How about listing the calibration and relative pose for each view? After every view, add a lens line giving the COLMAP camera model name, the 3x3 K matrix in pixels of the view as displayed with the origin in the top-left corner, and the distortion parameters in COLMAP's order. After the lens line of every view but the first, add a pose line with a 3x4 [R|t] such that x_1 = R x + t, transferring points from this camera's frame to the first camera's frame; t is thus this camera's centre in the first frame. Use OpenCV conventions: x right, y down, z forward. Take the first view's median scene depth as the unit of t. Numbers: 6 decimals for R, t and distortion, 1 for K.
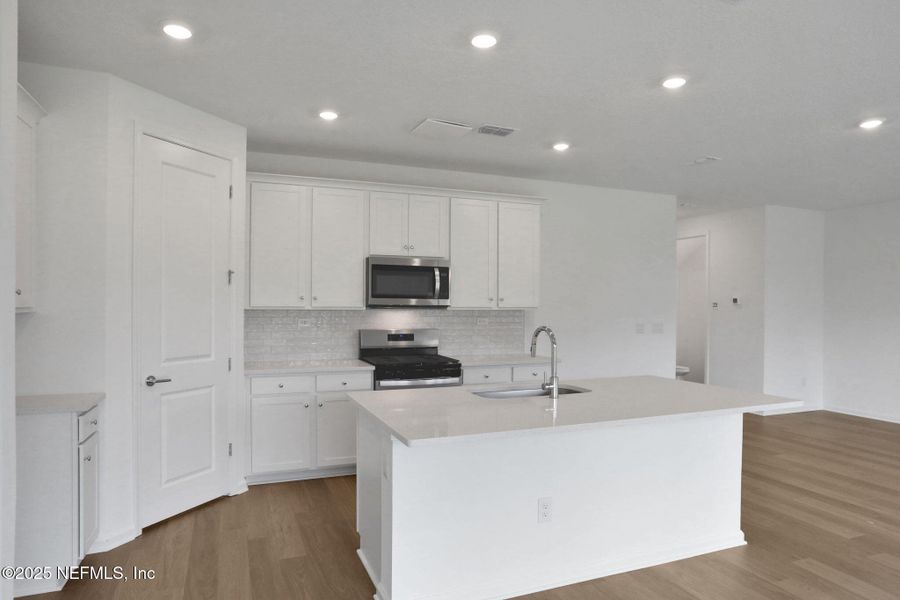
lens RADIAL K [[535.0, 0, 435.3], [0, 535.0, 299.7], [0, 0, 1]] dist [-0.047632, 0.004654]
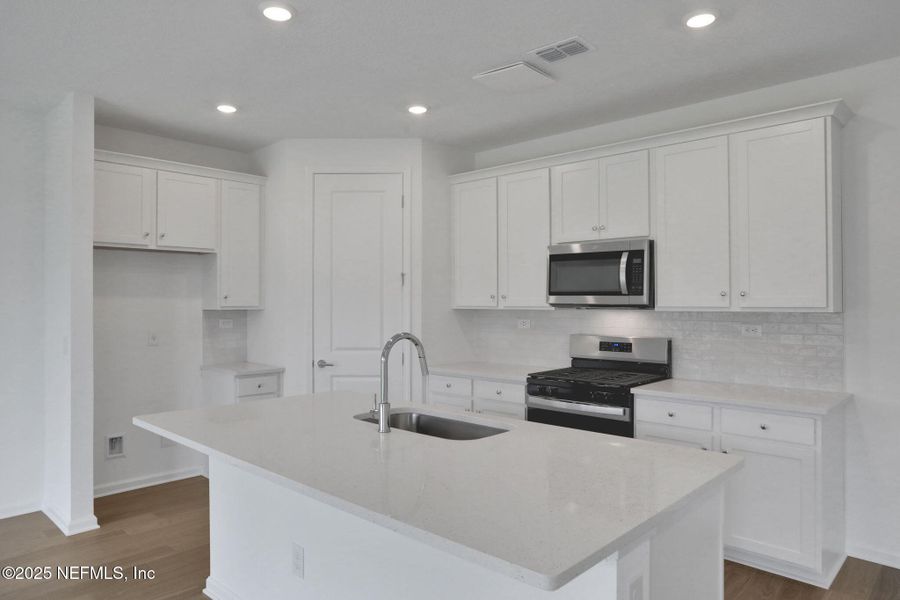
lens RADIAL K [[606.9, 0, 466.2], [0, 606.9, 293.7], [0, 0, 1]] dist [0.006370, 0.017153]
pose [[0.434658, -0.017460, -0.900426, 0.662559], [0.010984, 0.999840, -0.014085, 0.005373], [0.900529, -0.003768, 0.434780, 0.473461]]
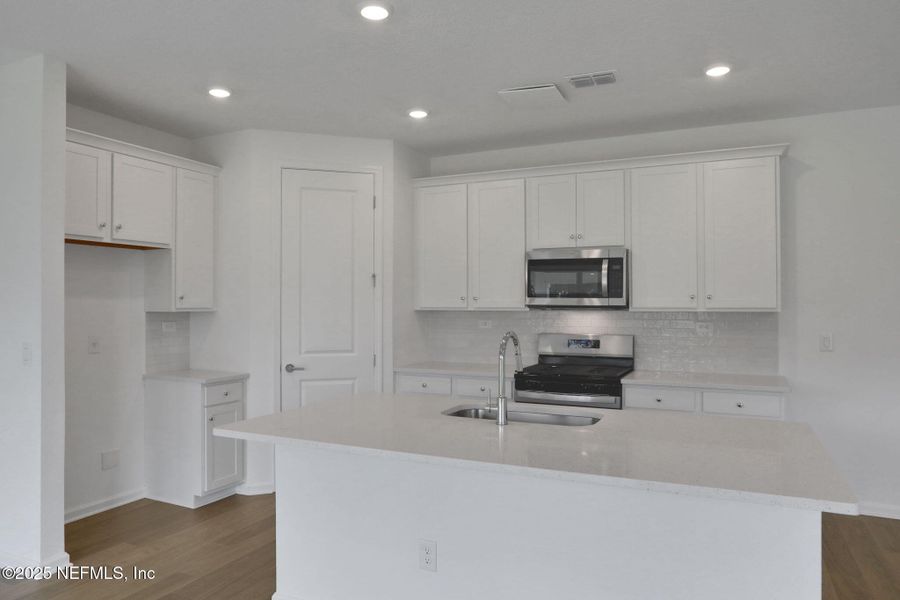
lens RADIAL K [[606.9, 0, 467.6], [0, 606.9, 294.2], [0, 0, 1]] dist [0.006370, 0.017153]
pose [[0.694930, -0.016661, -0.718884, 0.535342], [0.010149, 0.999859, -0.013362, 0.003580], [0.719006, 0.001990, 0.695001, 0.221809]]
